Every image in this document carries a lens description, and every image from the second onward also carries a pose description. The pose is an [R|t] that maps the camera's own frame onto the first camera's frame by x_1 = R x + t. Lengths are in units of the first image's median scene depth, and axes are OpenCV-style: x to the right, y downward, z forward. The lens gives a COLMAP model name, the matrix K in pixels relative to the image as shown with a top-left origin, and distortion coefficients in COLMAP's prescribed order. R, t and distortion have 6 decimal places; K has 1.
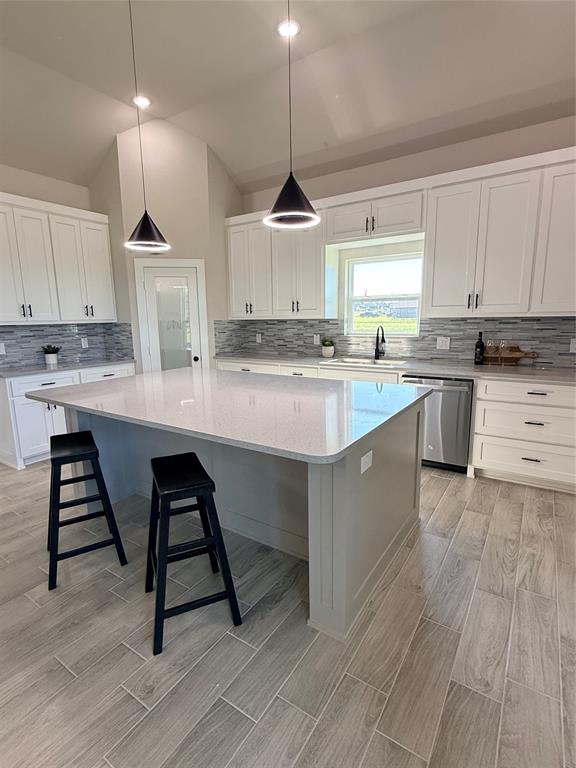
lens RADIAL K [[384.7, 0, 287.2], [0, 384.7, 382.4], [0, 0, 1]] dist [0.004342, -0.000869]
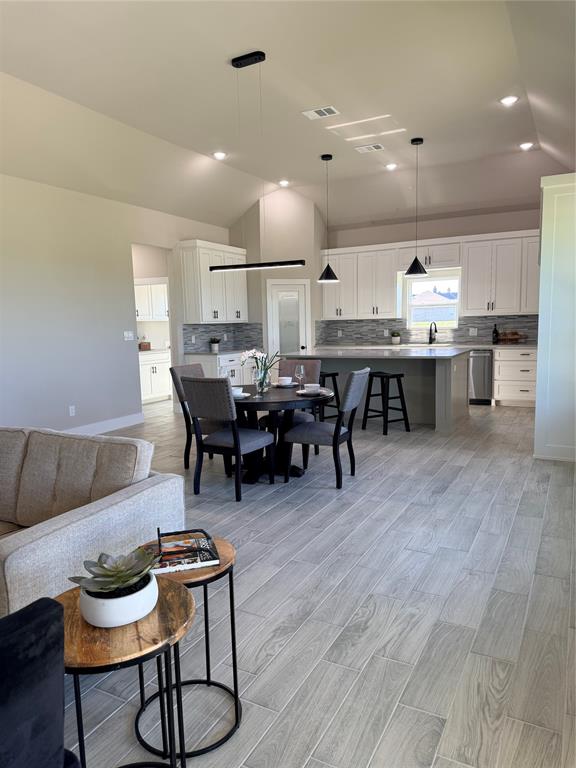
lens RADIAL K [[546.5, 0, 283.9], [0, 546.5, 385.5], [0, 0, 1]] dist [0.067741, -0.005742]
pose [[0.995845, -0.019180, 0.089027, -0.544991], [0.024175, 0.998173, -0.055375, 0.211346], [-0.087802, 0.057297, 0.994489, -1.112796]]
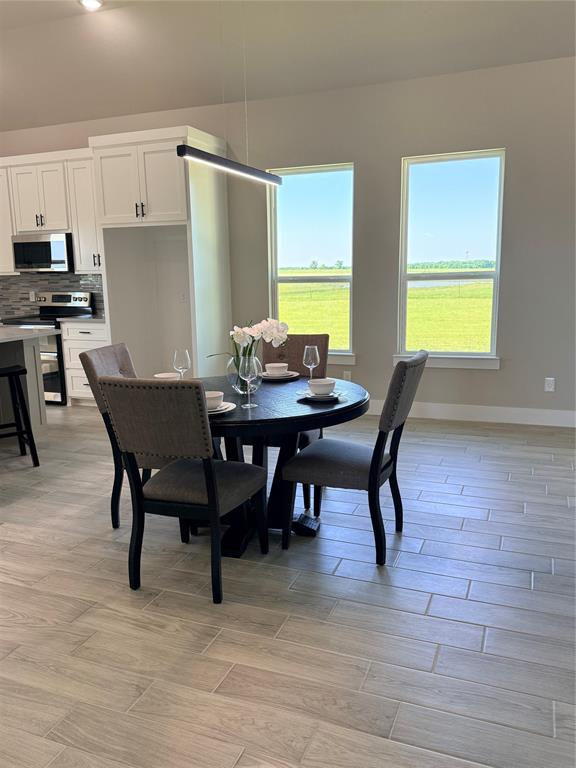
lens RADIAL K [[630.0, 0, 283.4], [0, 630.0, 384.5], [0, 0, 1]] dist [0.035570, -0.006404]
pose [[-0.203707, -0.157092, 0.966346, -1.250225], [0.195071, 0.960739, 0.197302, 0.005646], [-0.959401, 0.228698, -0.165065, 0.131825]]
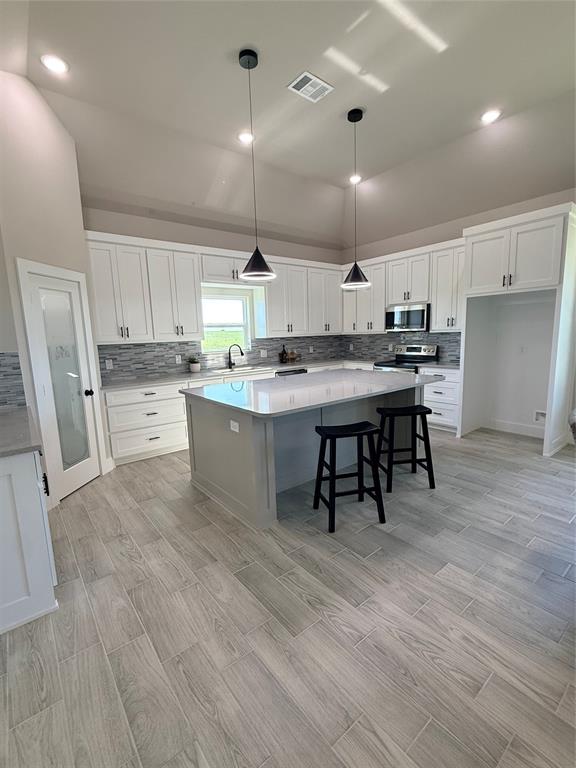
lens RADIAL K [[350.2, 0, 287.8], [0, 350.2, 382.6], [0, 0, 1]] dist [0.003773, -0.000311]
pose [[0.303189, -0.126234, 0.944532, -0.901252], [0.192762, 0.978821, 0.068941, -0.057065], [-0.933231, 0.161168, 0.321101, 0.402315]]
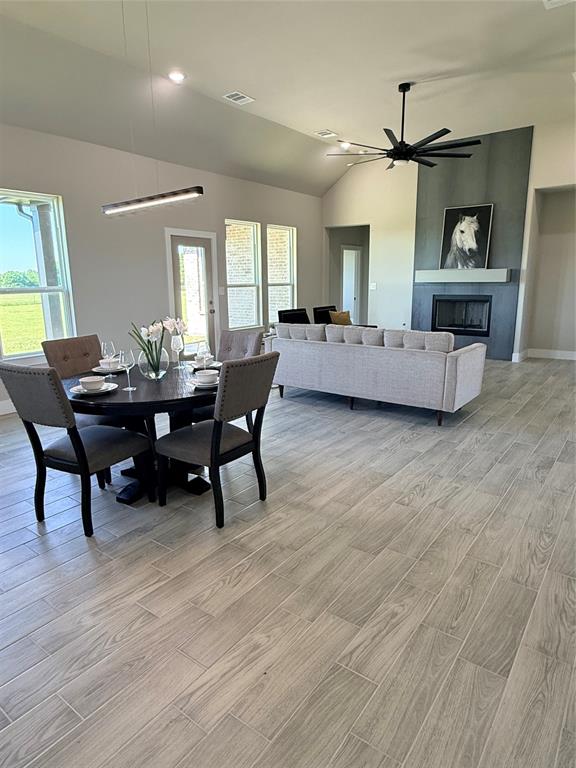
lens RADIAL K [[477.8, 0, 284.6], [0, 477.8, 379.4], [0, 0, 1]] dist [-0.000111, 0.001286]
pose [[-0.998202, 0.018246, 0.057097, -0.735333], [0.038375, 0.926275, 0.374889, -0.110724], [-0.046047, 0.376406, -0.925310, 0.739296]]
